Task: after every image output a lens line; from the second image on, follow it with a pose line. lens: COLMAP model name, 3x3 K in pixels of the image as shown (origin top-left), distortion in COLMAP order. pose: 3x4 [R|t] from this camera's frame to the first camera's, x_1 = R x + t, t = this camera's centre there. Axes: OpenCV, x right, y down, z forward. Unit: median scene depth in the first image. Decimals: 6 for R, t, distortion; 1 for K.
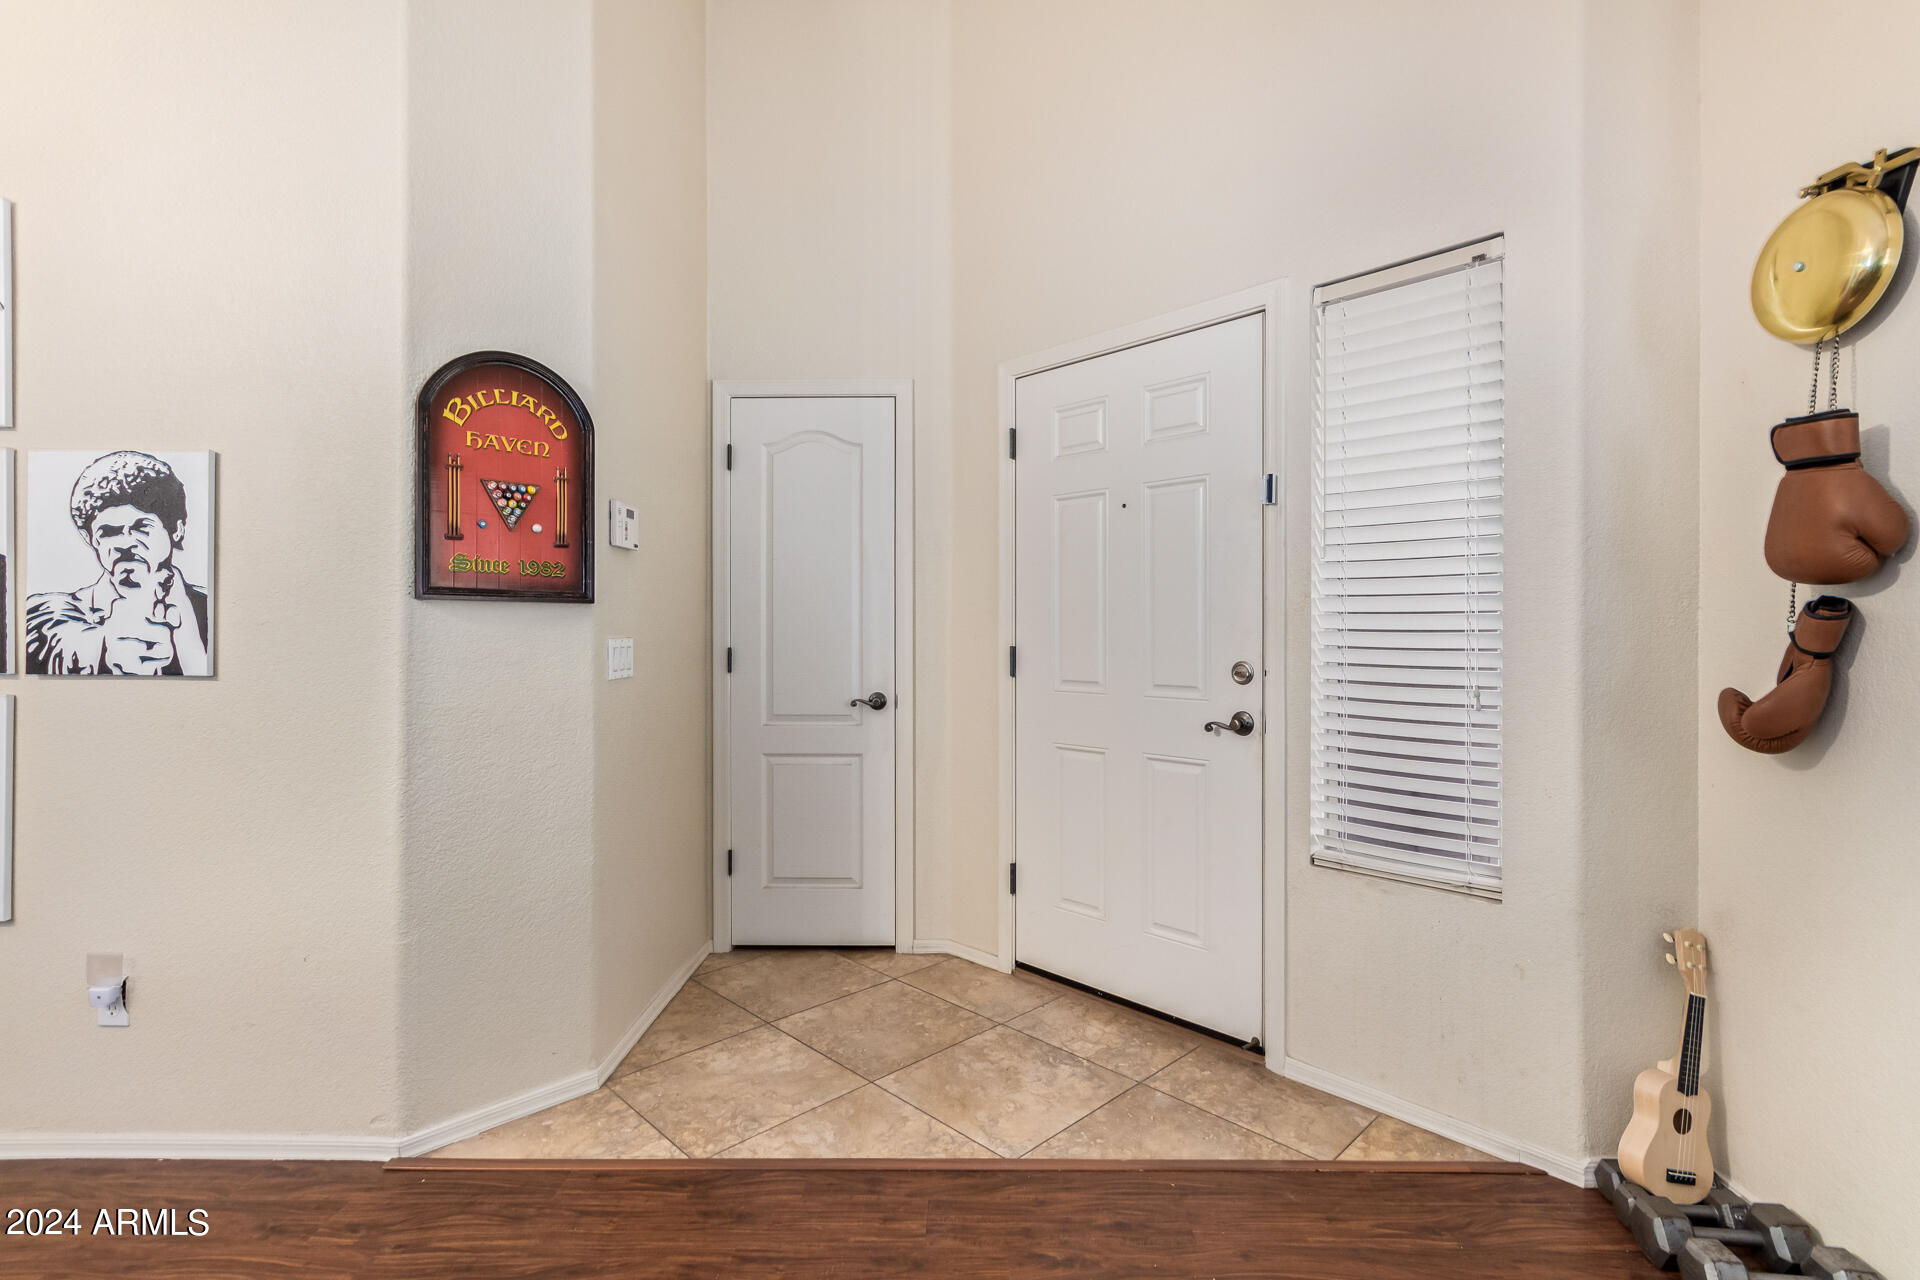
lens RADIAL K [[894.4, 0, 960.6], [0, 894.4, 633.7], [0, 0, 1]] dist [0.003415, 0.000182]
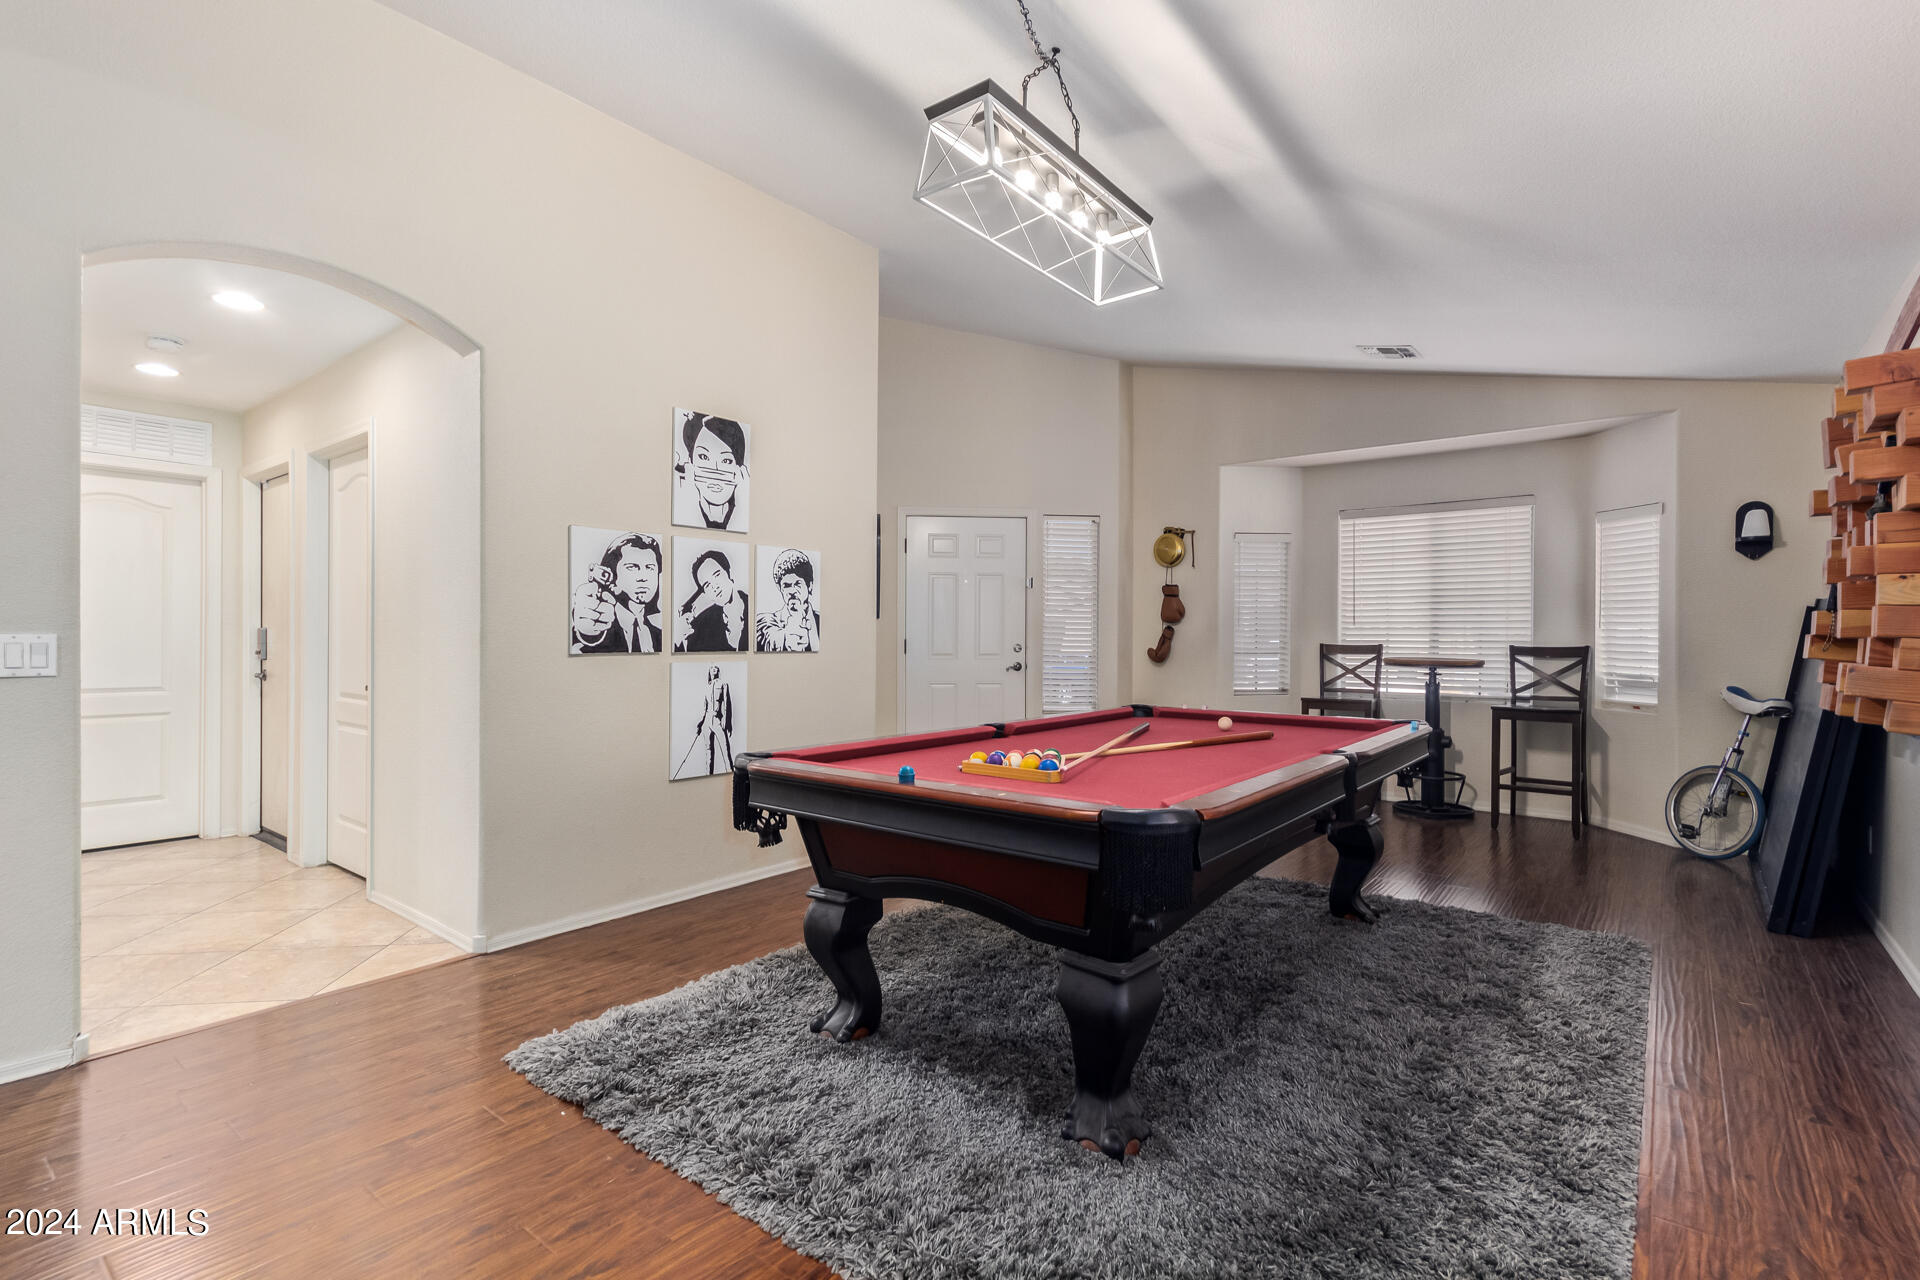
lens RADIAL K [[894.4, 0, 961.3], [0, 894.4, 637.9], [0, 0, 1]] dist [0.003415, 0.000182]
pose [[0.610217, -0.001279, 0.792234, -2.408687], [-0.001348, 0.999996, 0.002653, 0.006929], [-0.792233, -0.002686, 0.610212, -0.658179]]
